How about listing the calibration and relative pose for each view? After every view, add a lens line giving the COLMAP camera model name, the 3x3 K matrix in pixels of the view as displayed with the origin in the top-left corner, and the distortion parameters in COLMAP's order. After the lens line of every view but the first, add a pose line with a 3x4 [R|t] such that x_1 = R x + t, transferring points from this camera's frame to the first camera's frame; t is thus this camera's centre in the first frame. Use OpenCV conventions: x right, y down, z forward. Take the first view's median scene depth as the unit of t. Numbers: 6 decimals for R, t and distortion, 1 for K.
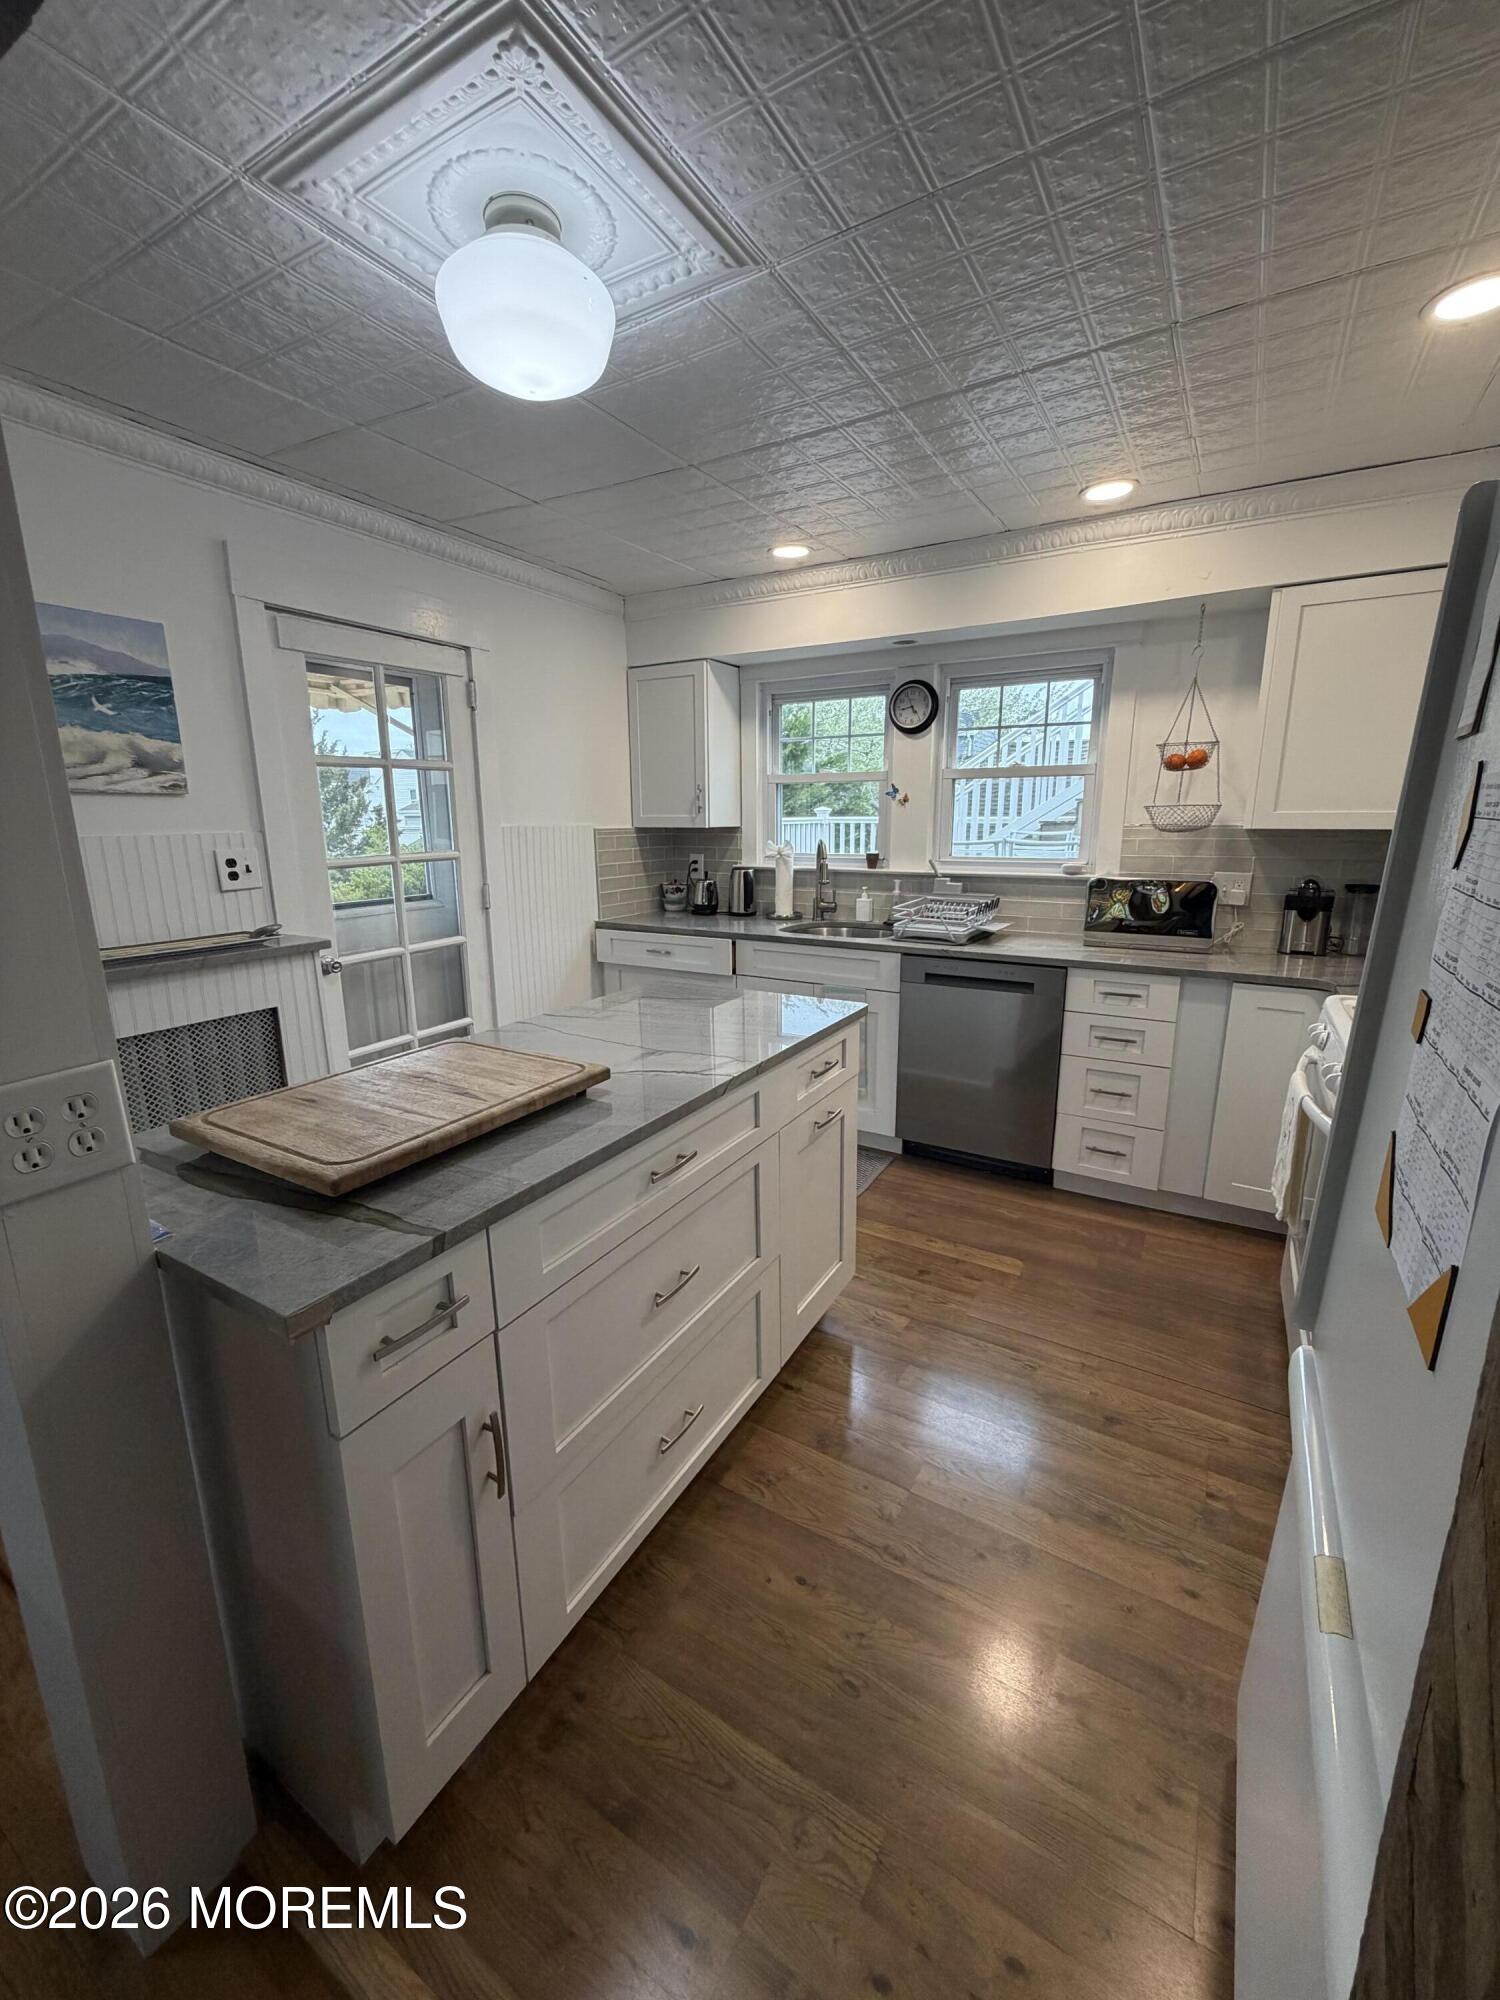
lens RADIAL K [[796.0, 0, 753.0], [0, 796.0, 982.2], [0, 0, 1]] dist [0.000432, 0.000110]
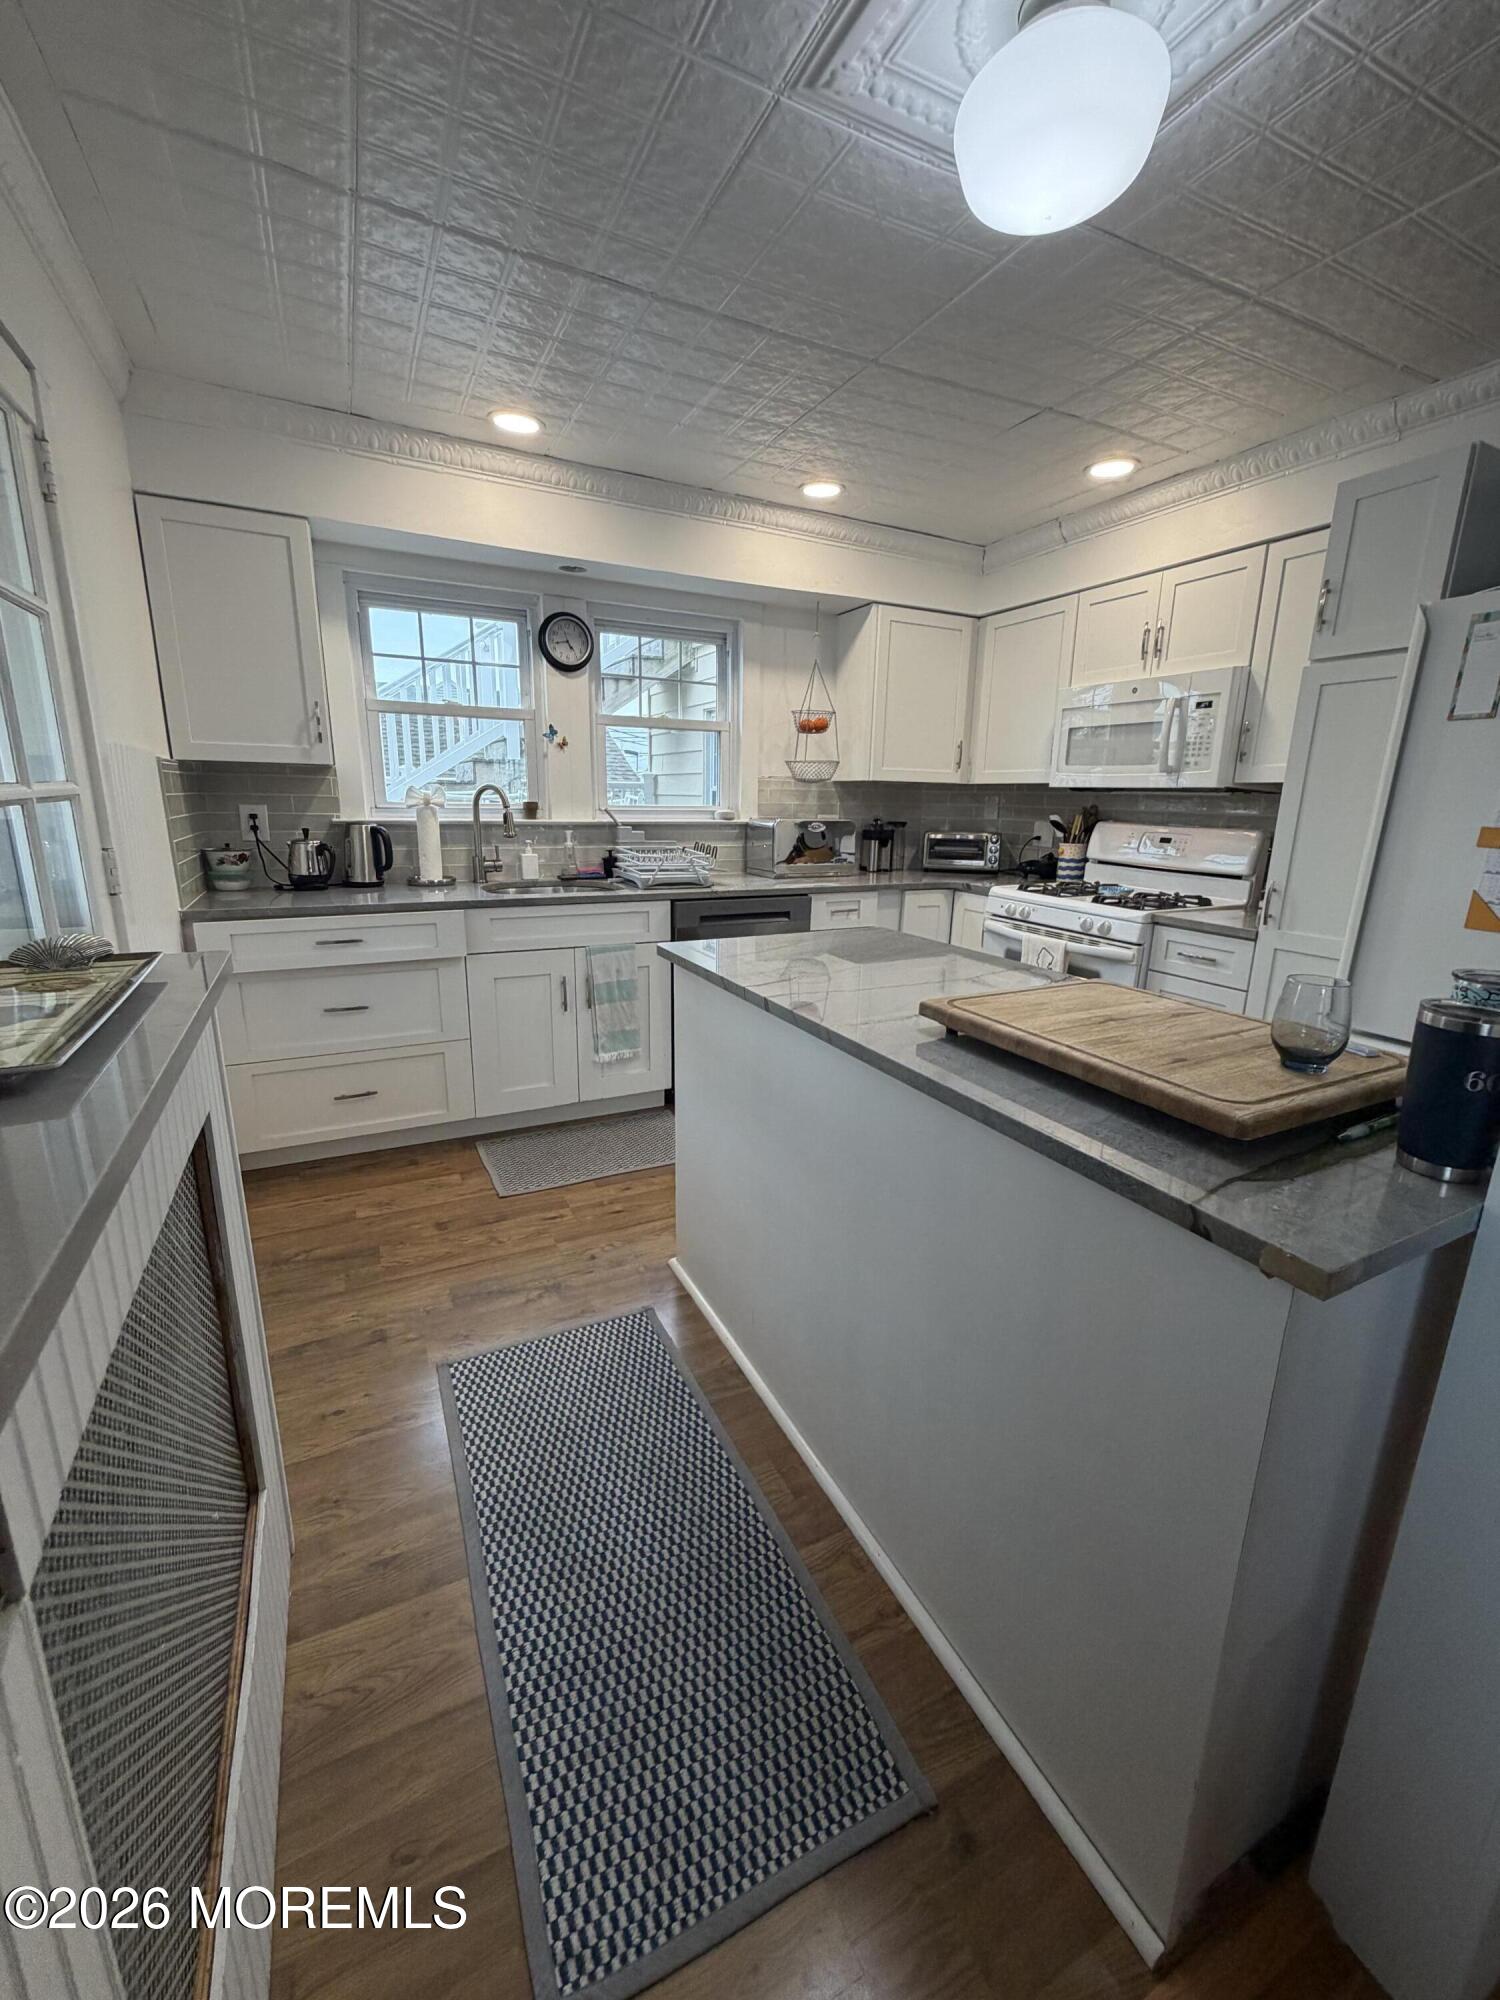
lens RADIAL K [[796.0, 0, 753.0], [0, 796.0, 982.2], [0, 0, 1]] dist [0.000432, 0.000110]
pose [[0.542556, -0.177195, 0.821118, -0.520818], [0.150158, 0.982213, 0.112742, -0.029012], [-0.826490, 0.062129, 0.559513, 0.331707]]
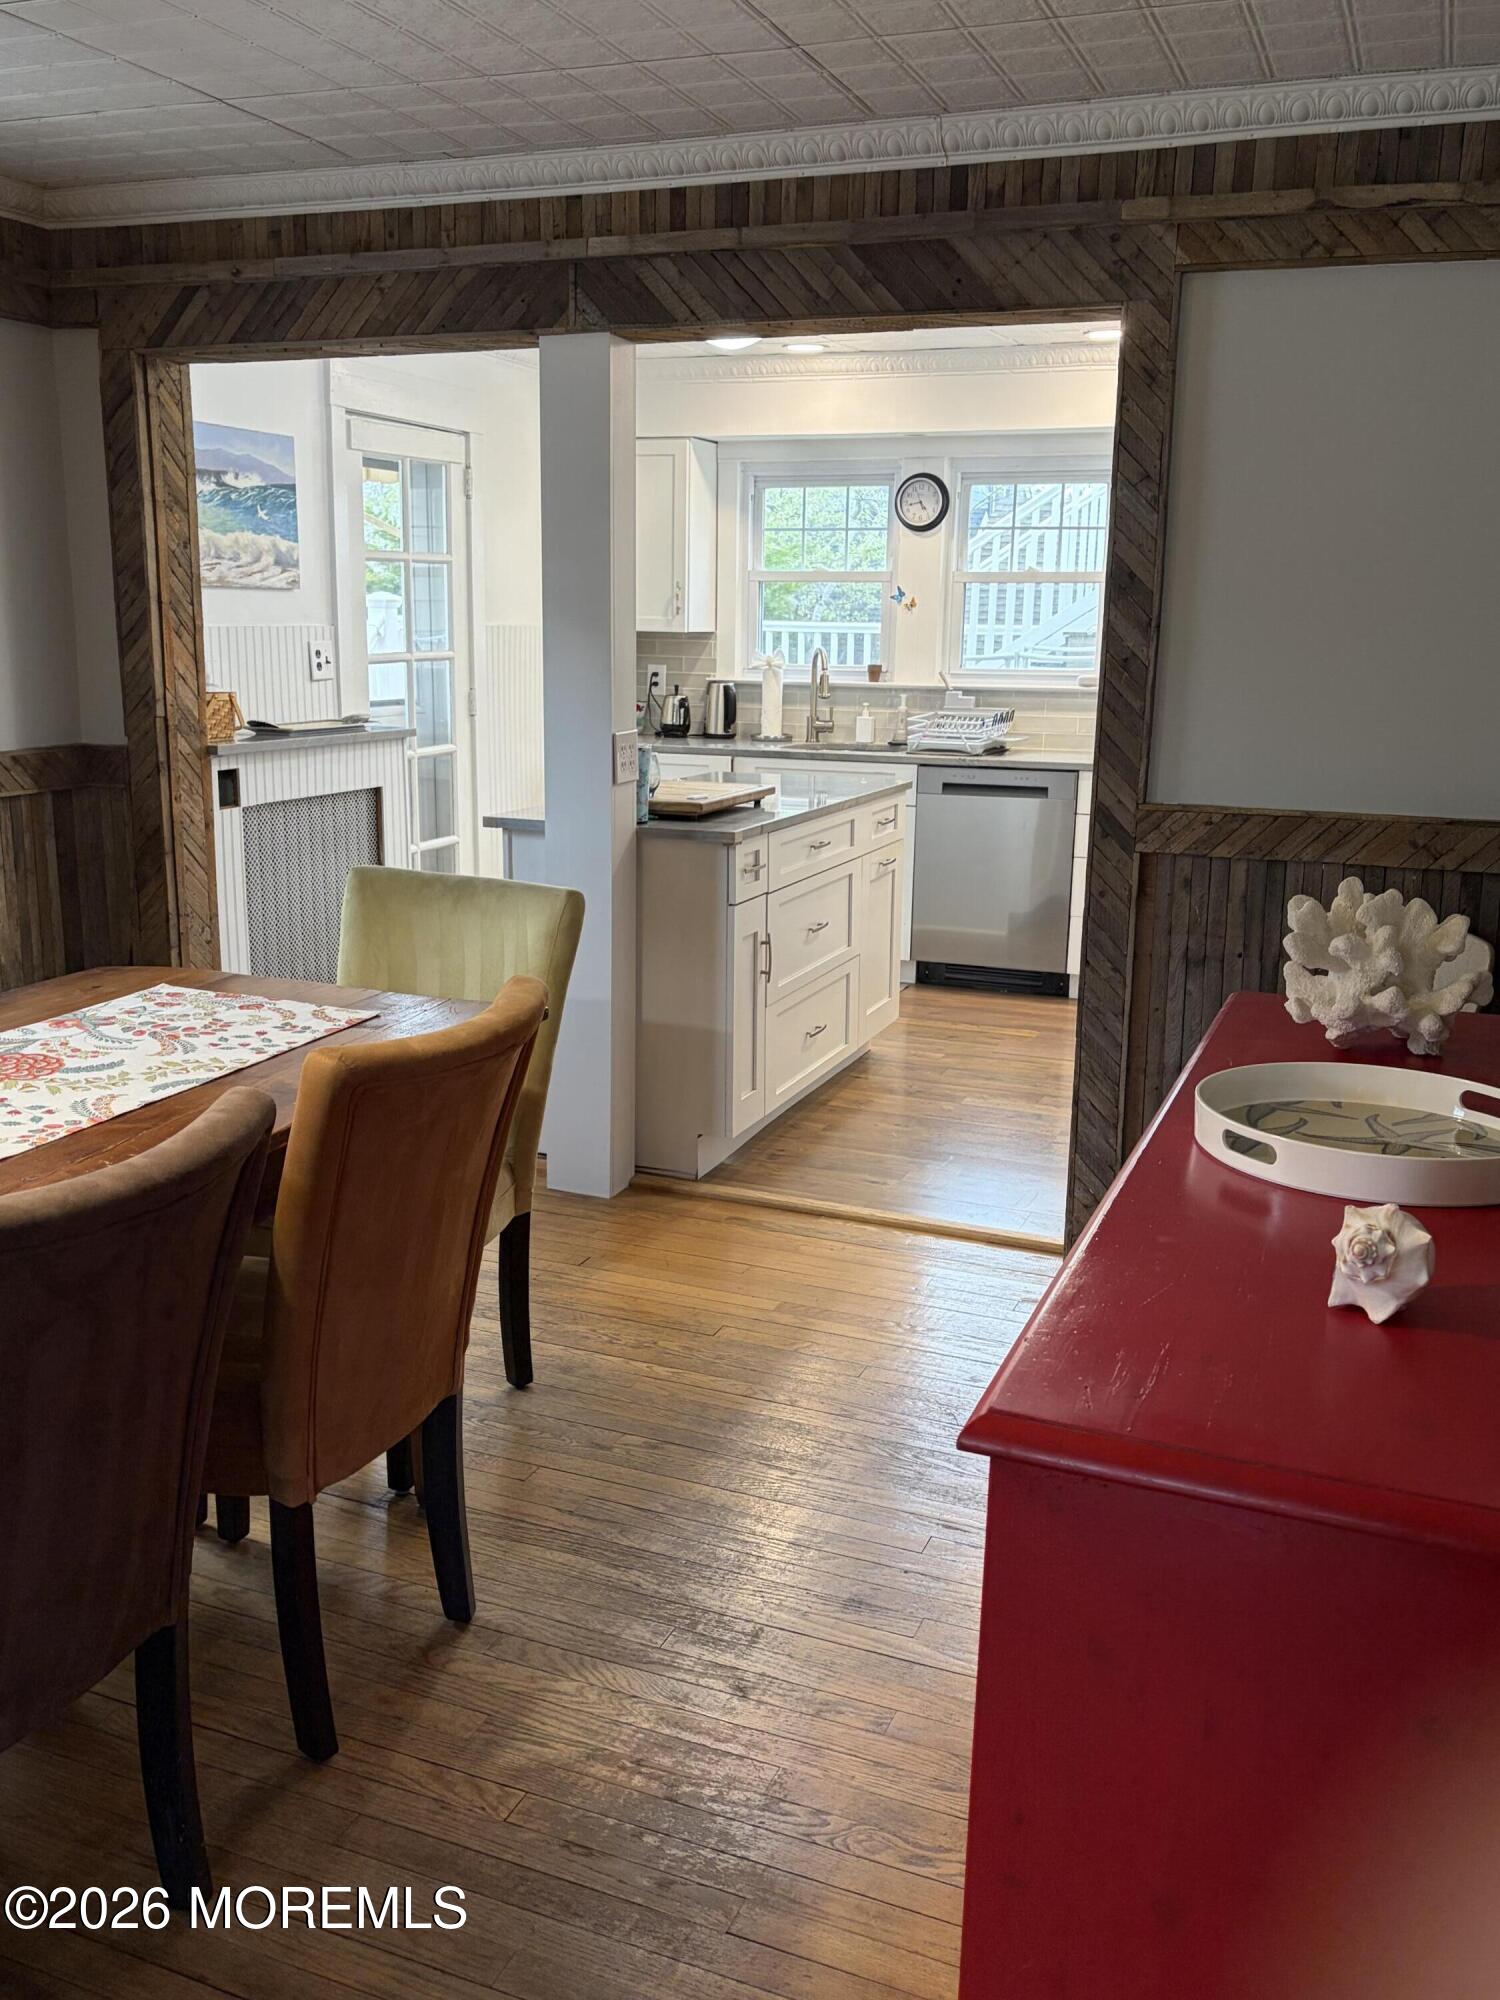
lens RADIAL K [[1708.5, 0, 750.0], [0, 1708.5, 1000.0], [0, 0, 1]] dist [0.175703, -0.632422]
pose [[0.988132, -0.013826, 0.152981, -0.308373], [0.011716, 0.999824, 0.014684, 0.196543], [-0.153157, -0.012718, 0.988120, -0.947542]]
